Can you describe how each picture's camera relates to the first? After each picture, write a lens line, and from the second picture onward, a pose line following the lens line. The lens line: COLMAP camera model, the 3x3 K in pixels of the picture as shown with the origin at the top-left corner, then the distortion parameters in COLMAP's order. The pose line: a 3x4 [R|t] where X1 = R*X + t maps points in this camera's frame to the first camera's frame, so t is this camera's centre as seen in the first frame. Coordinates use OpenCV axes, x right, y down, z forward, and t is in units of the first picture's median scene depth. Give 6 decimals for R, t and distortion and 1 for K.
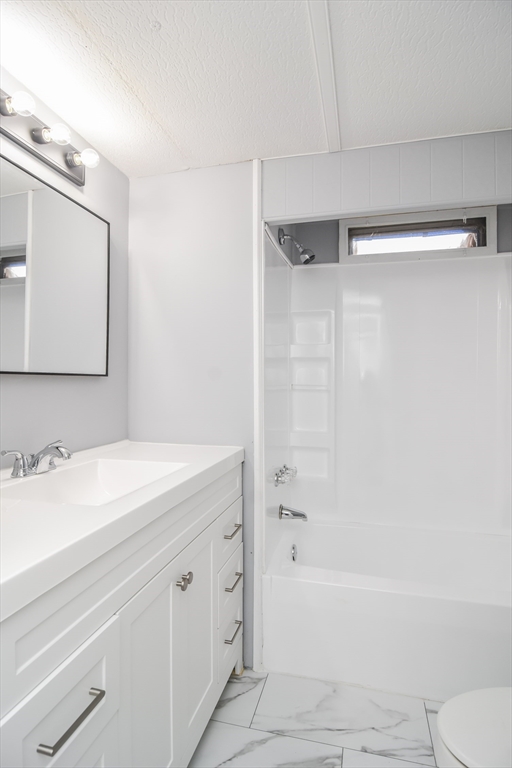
lens RADIAL K [[411.1, 0, 270.9], [0, 411.1, 384.1], [0, 0, 1]] dist [-0.009662, -0.009535]
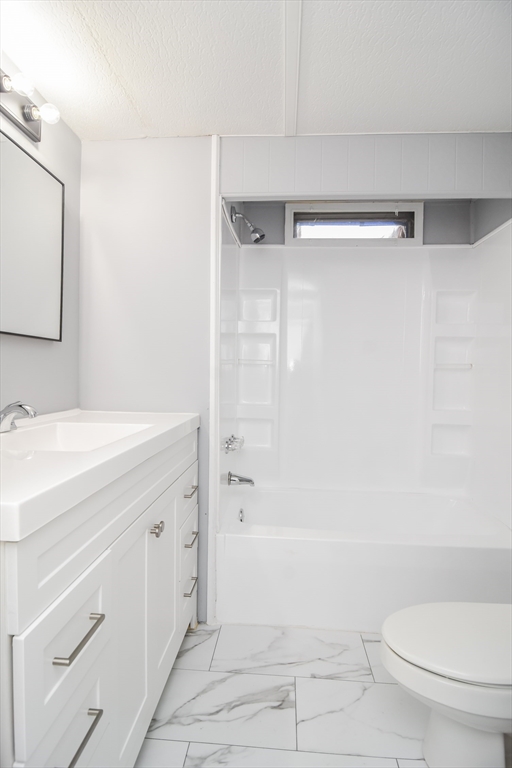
lens RADIAL K [[411.1, 0, 267.4], [0, 411.1, 389.6], [0, 0, 1]] dist [-0.009662, -0.009535]
pose [[0.983135, 0.003751, 0.182843, -0.090609], [-0.009407, 0.999503, 0.030073, 0.060840], [-0.182639, -0.031285, 0.982682, -0.058798]]
